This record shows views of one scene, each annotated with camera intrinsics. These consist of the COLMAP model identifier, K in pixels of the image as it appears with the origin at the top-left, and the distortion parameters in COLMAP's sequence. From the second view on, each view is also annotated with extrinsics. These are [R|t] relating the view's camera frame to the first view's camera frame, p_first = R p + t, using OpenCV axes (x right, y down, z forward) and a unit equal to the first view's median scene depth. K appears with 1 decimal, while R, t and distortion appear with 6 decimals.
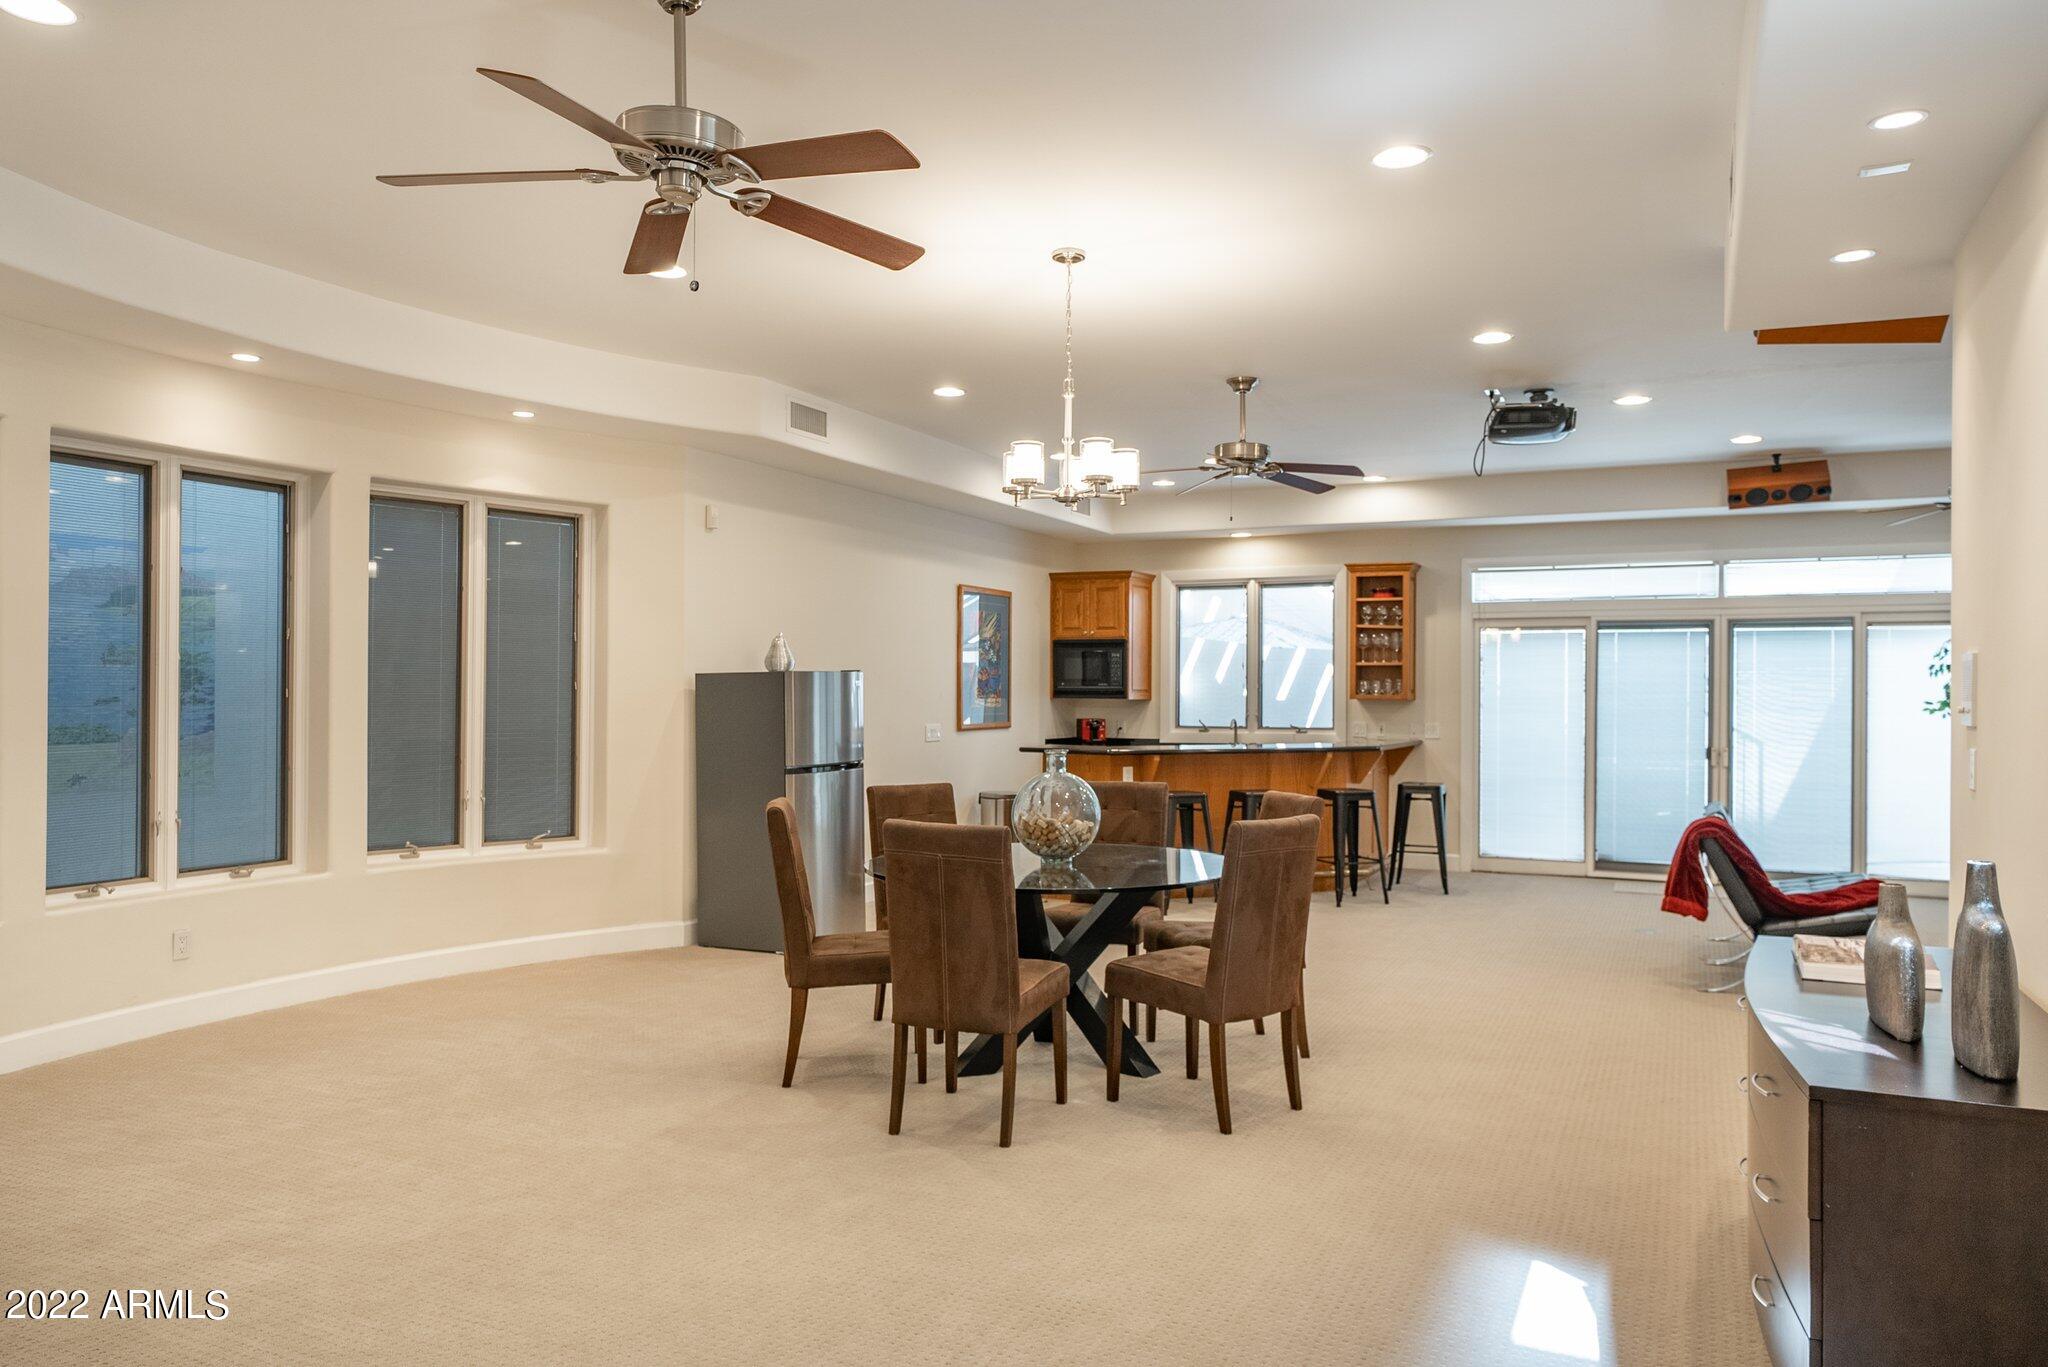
lens RADIAL K [[1352.6, 0, 1024.0], [0, 1352.6, 683.5], [0, 0, 1]] dist [-0.022740, 0.000367]
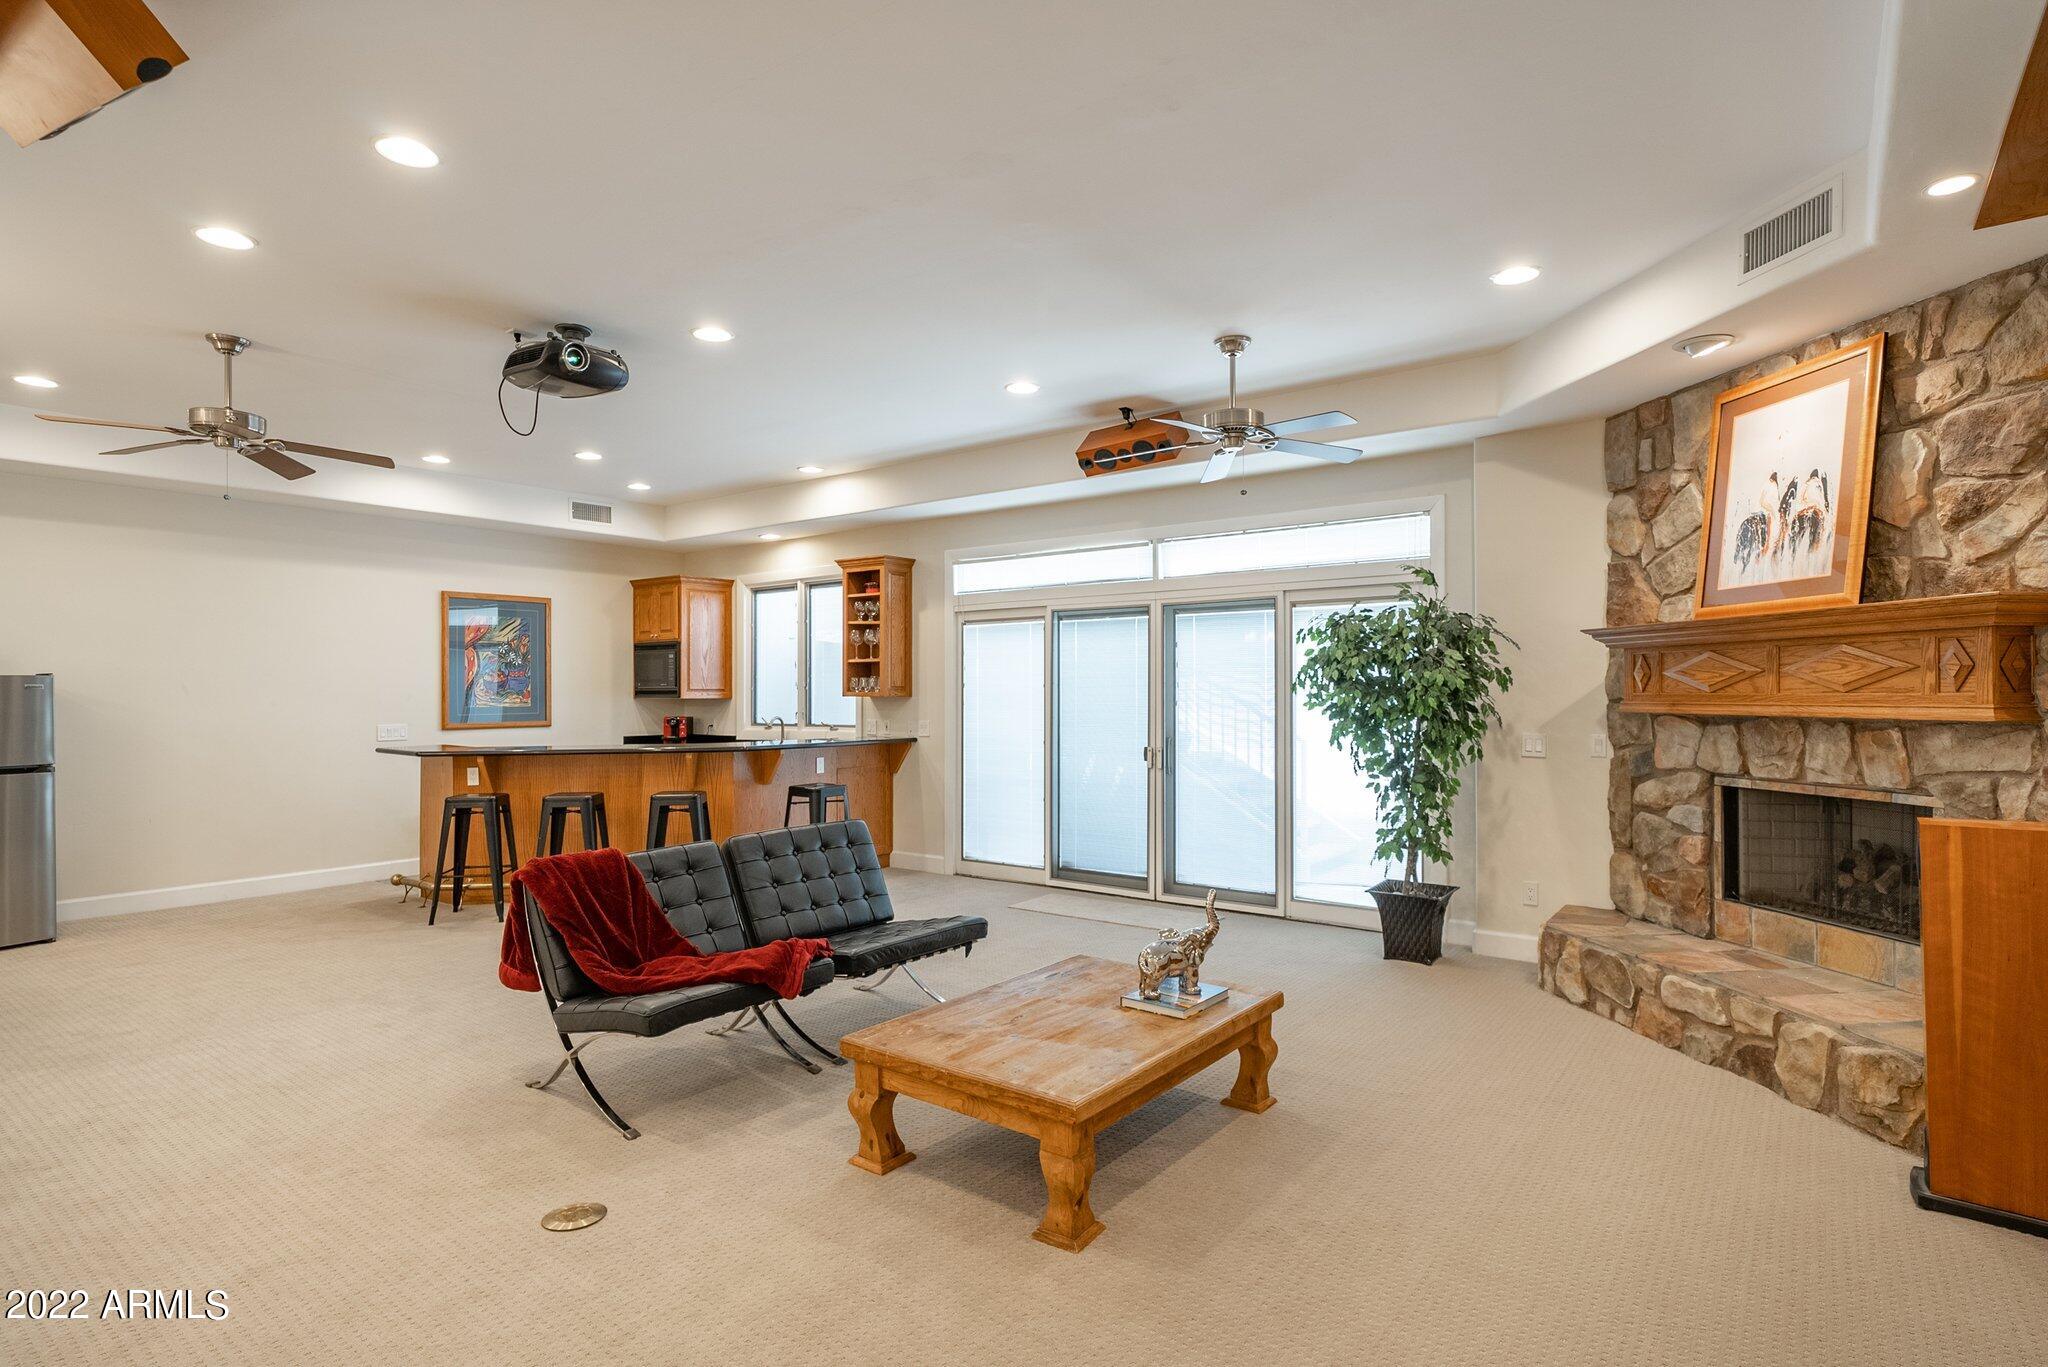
lens RADIAL K [[1057.5, 0, 1024.0], [0, 1057.5, 683.5], [0, 0, 1]] dist [-0.000221, 0.000295]
pose [[0.978316, -0.008596, -0.206938, 0.534591], [0.007426, 0.999952, -0.006430, 0.008088], [0.206984, 0.004754, 0.978333, 0.268600]]
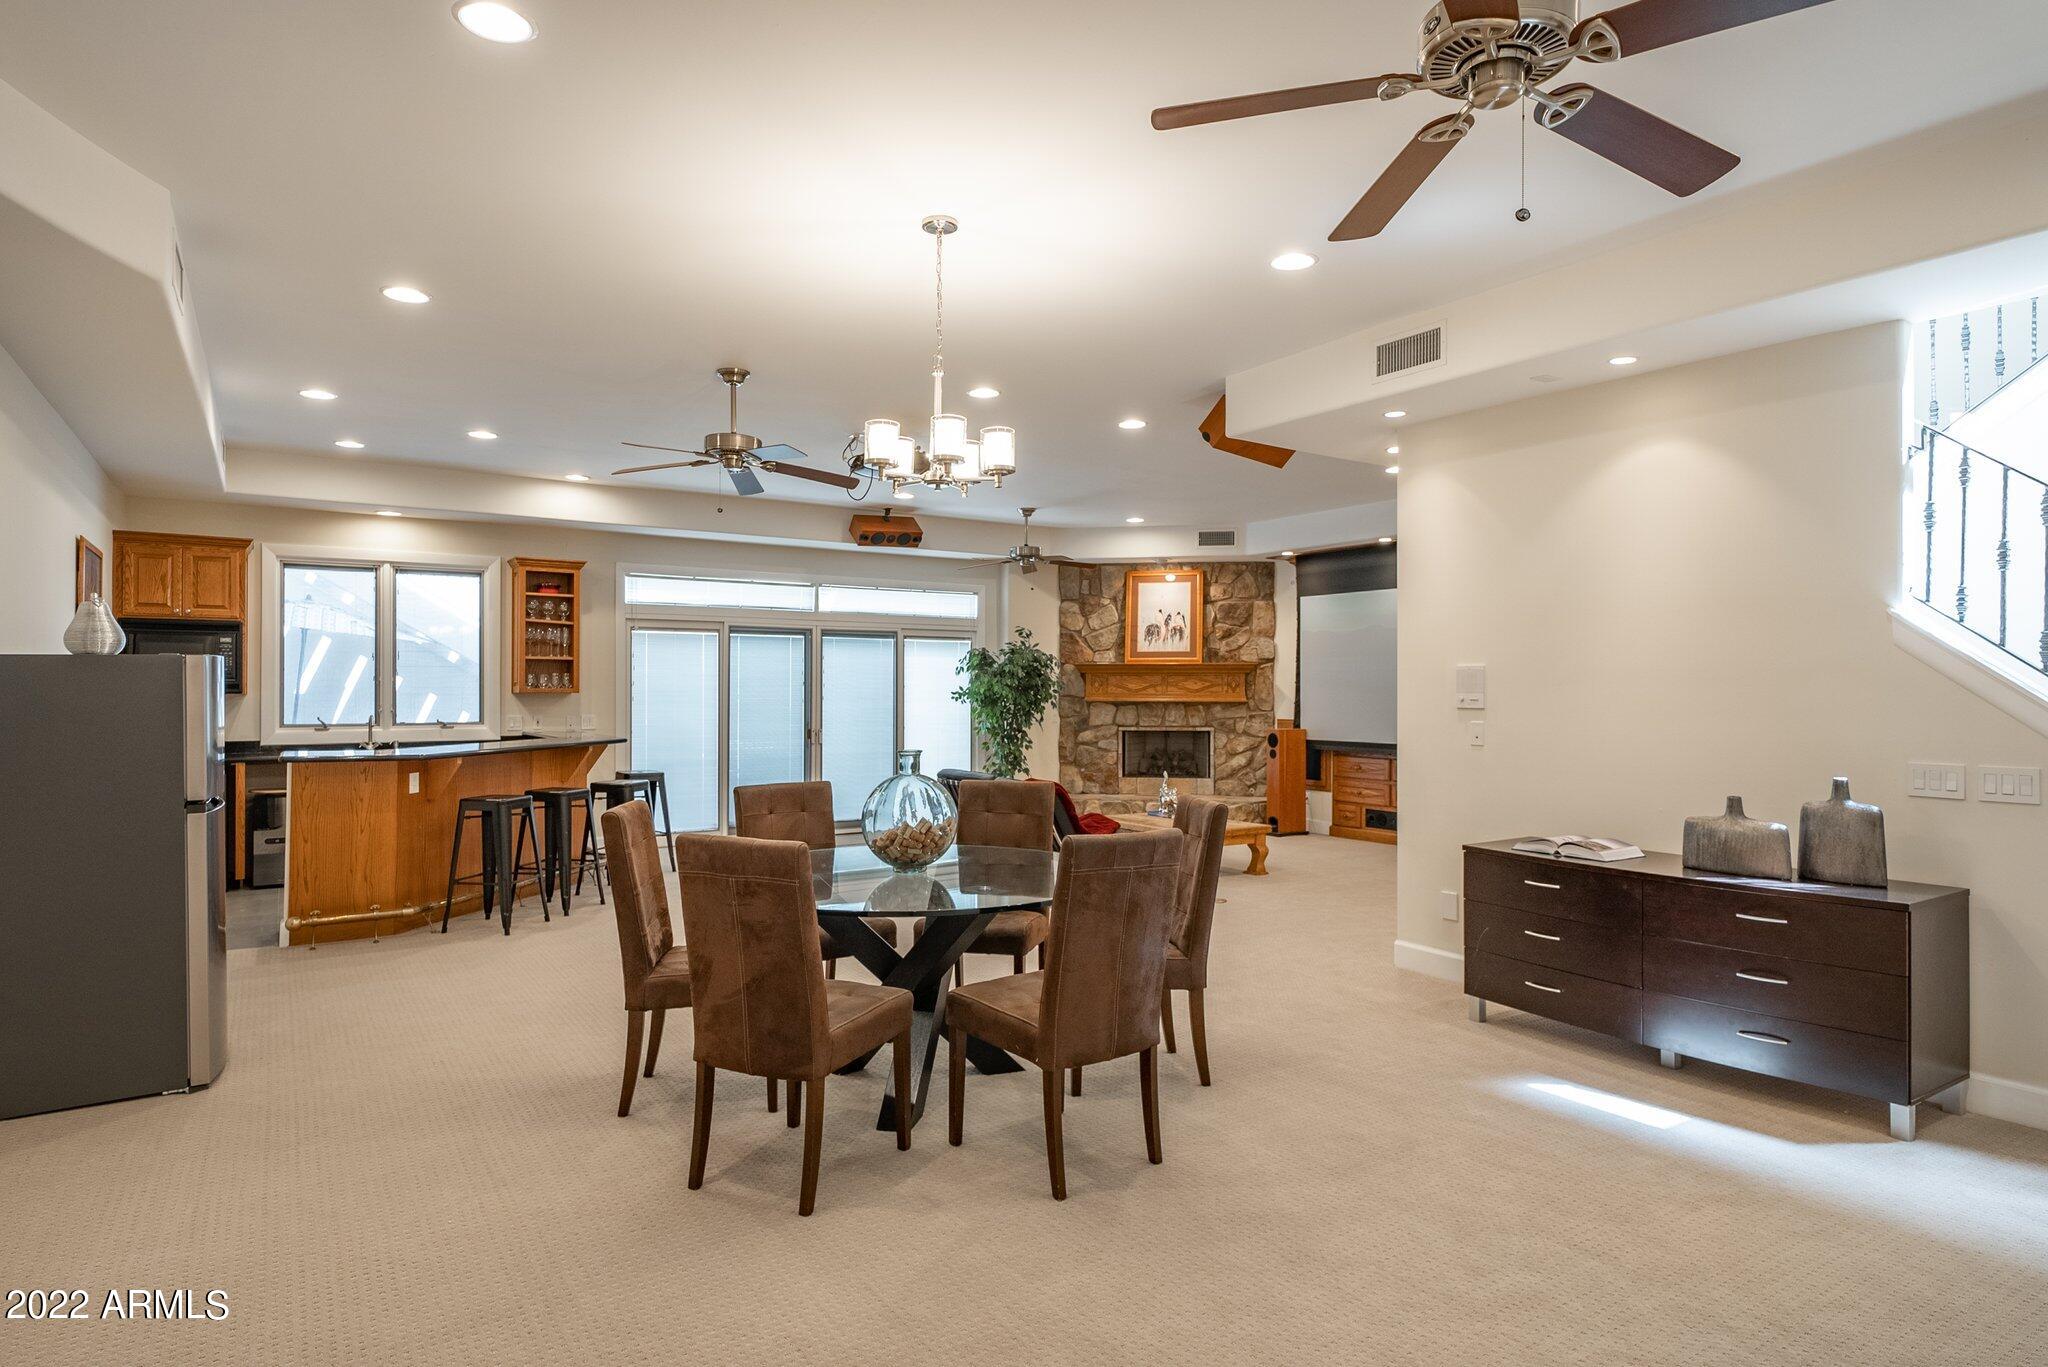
lens RADIAL K [[1138.0, 0, 1024.0], [0, 1138.0, 683.5], [0, 0, 1]] dist [0.003169, 0.000421]
pose [[0.518475, 0.001943, 0.855091, -0.285866], [-0.005639, 0.999983, 0.001147, 0.001658], [-0.855074, -0.005417, 0.518477, 0.245595]]
